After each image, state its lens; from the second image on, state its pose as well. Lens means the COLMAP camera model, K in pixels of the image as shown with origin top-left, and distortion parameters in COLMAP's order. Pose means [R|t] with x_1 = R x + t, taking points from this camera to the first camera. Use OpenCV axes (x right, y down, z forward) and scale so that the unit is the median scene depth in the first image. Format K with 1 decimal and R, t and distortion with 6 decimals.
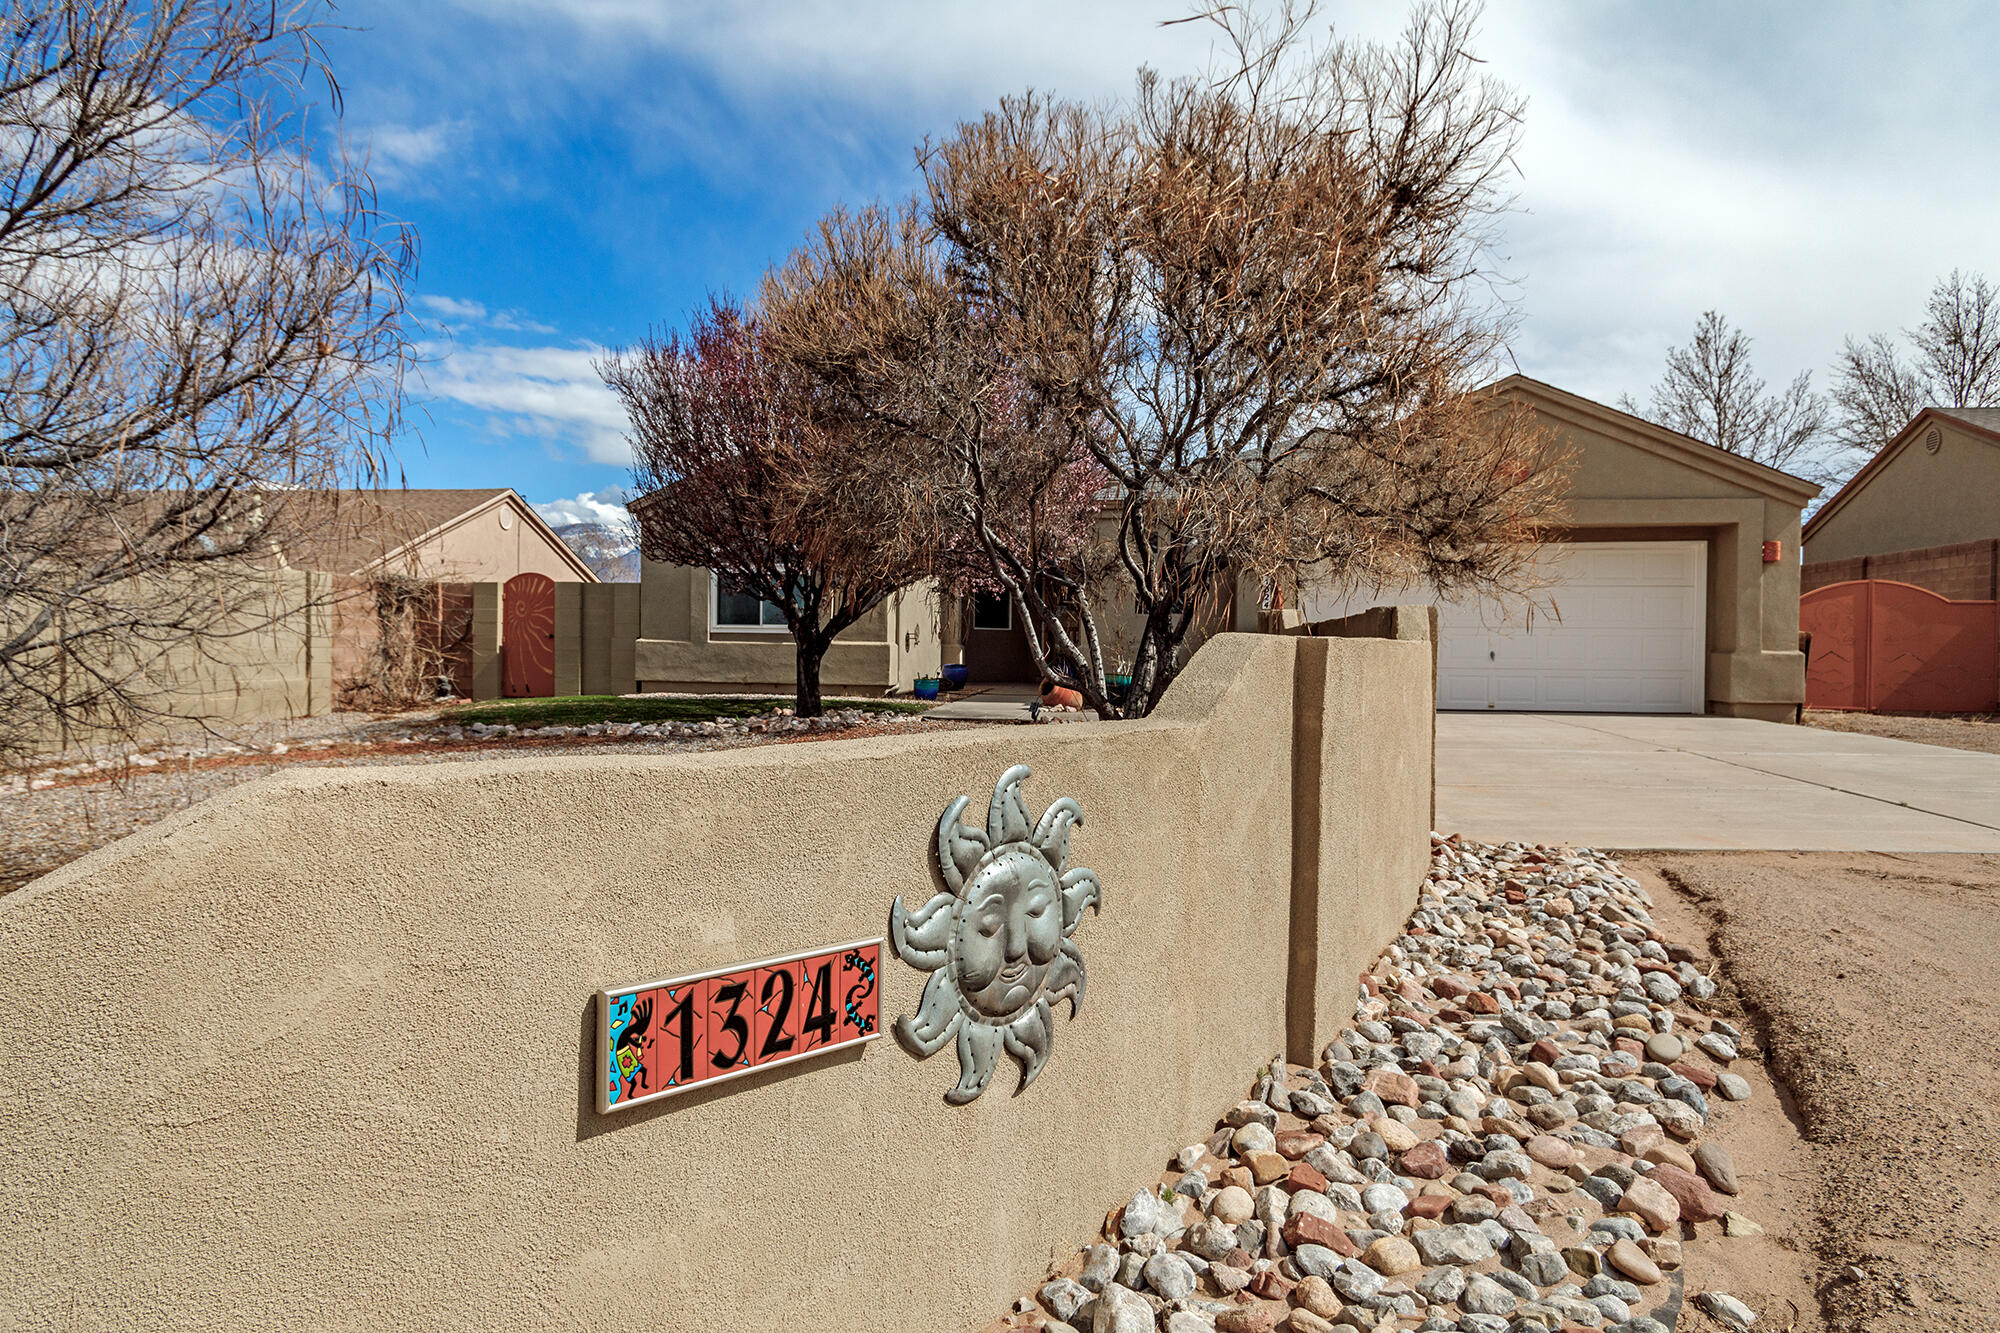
lens RADIAL K [[1233.0, 0, 1000.0], [0, 1233.0, 666.5], [0, 0, 1]] dist [0.003861, -0.000331]
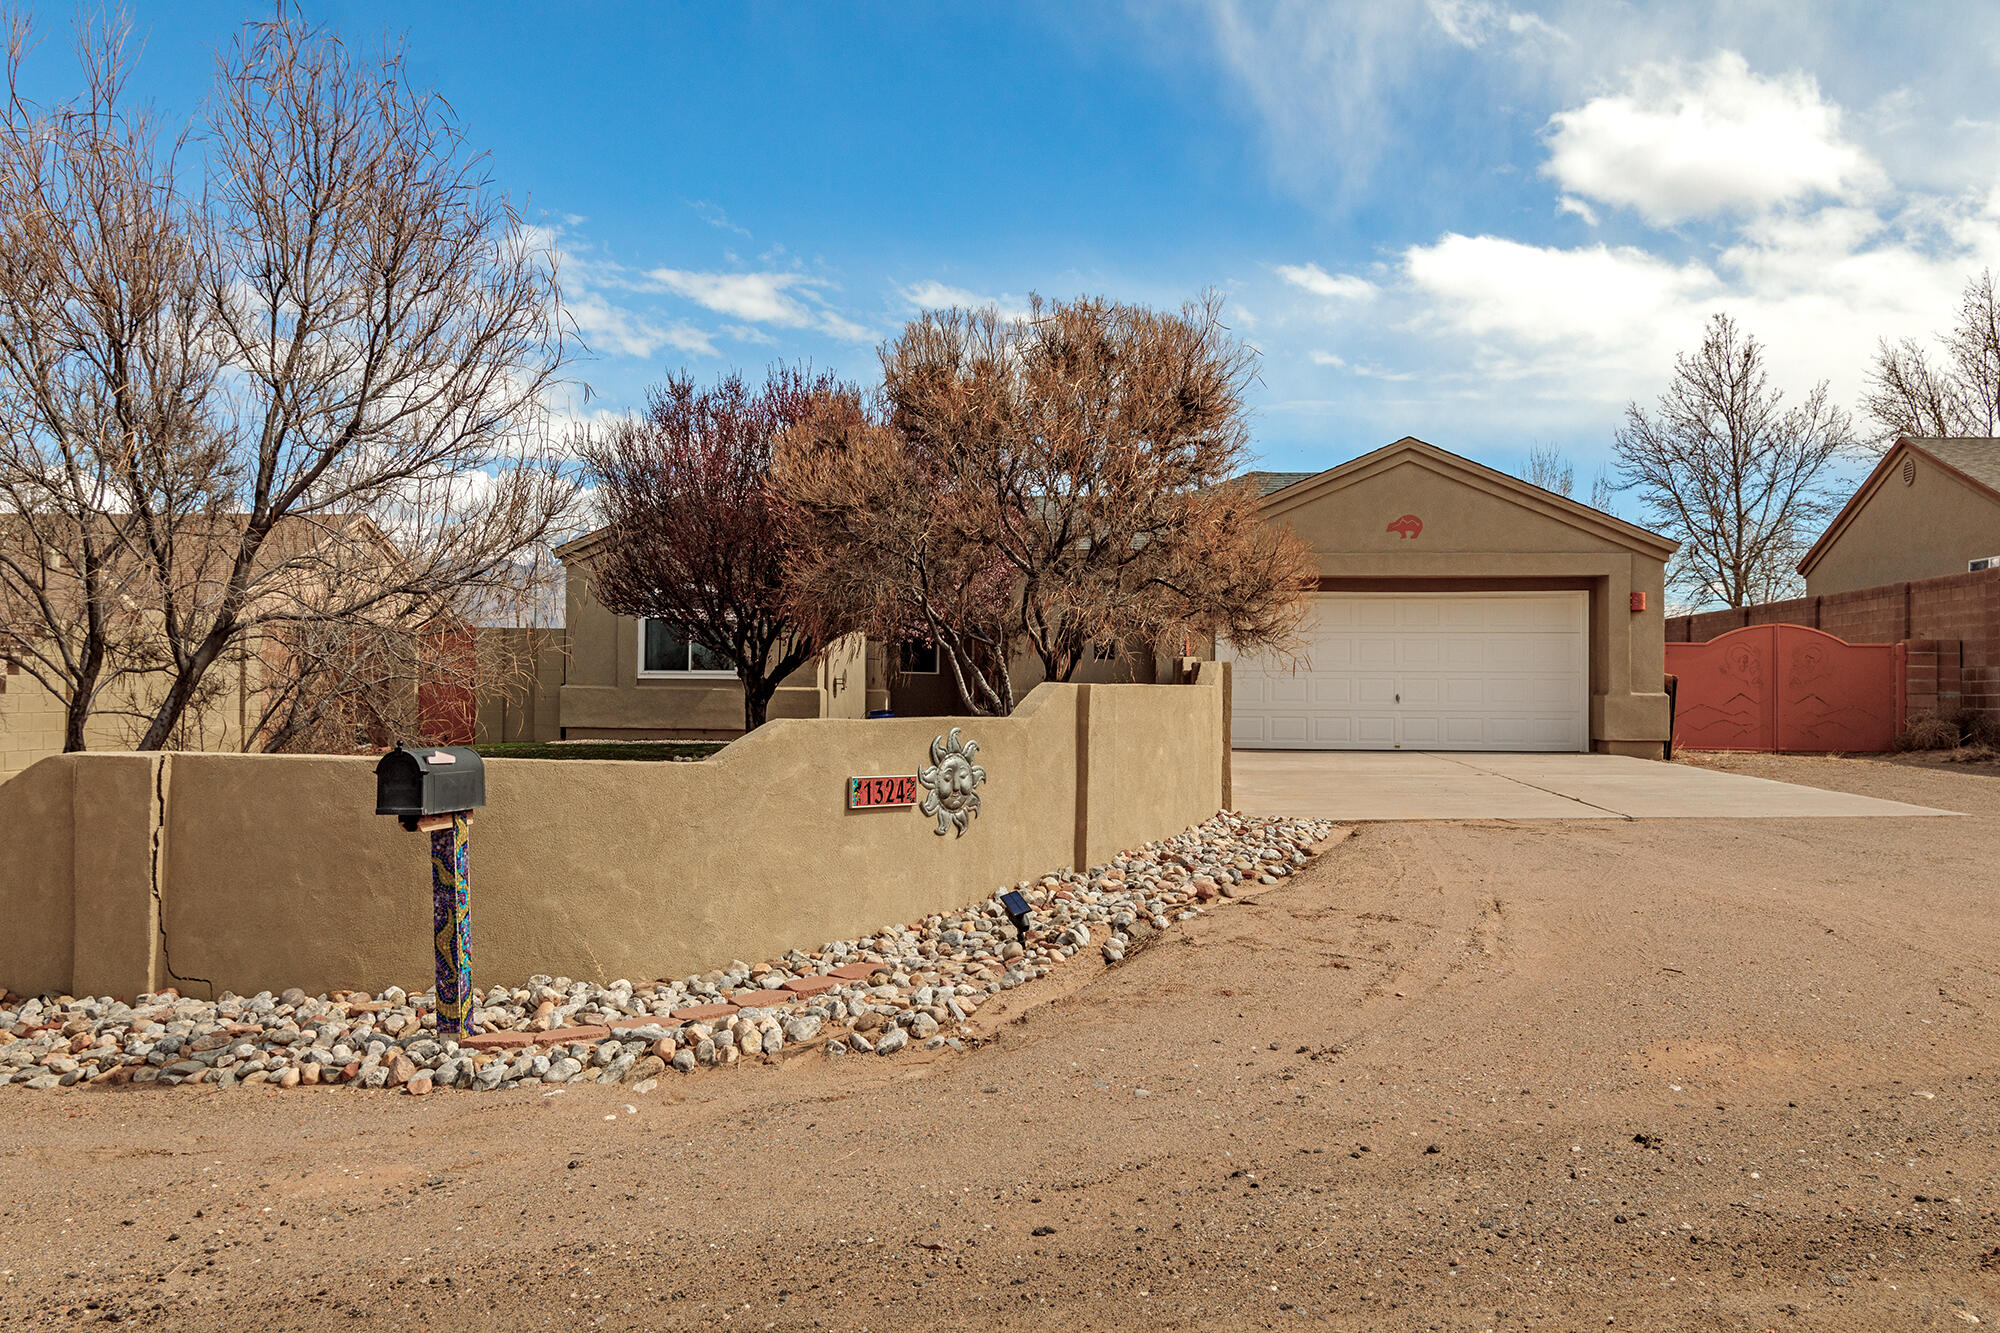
lens RADIAL K [[1697.6, 0, 1000.0], [0, 1697.6, 666.5], [0, 0, 1]] dist [-0.001268, -0.000163]
pose [[0.998748, -0.002620, 0.049963, -0.012862], [0.004219, 0.999481, -0.031934, 0.009512], [-0.049853, 0.032105, 0.998240, -0.464972]]
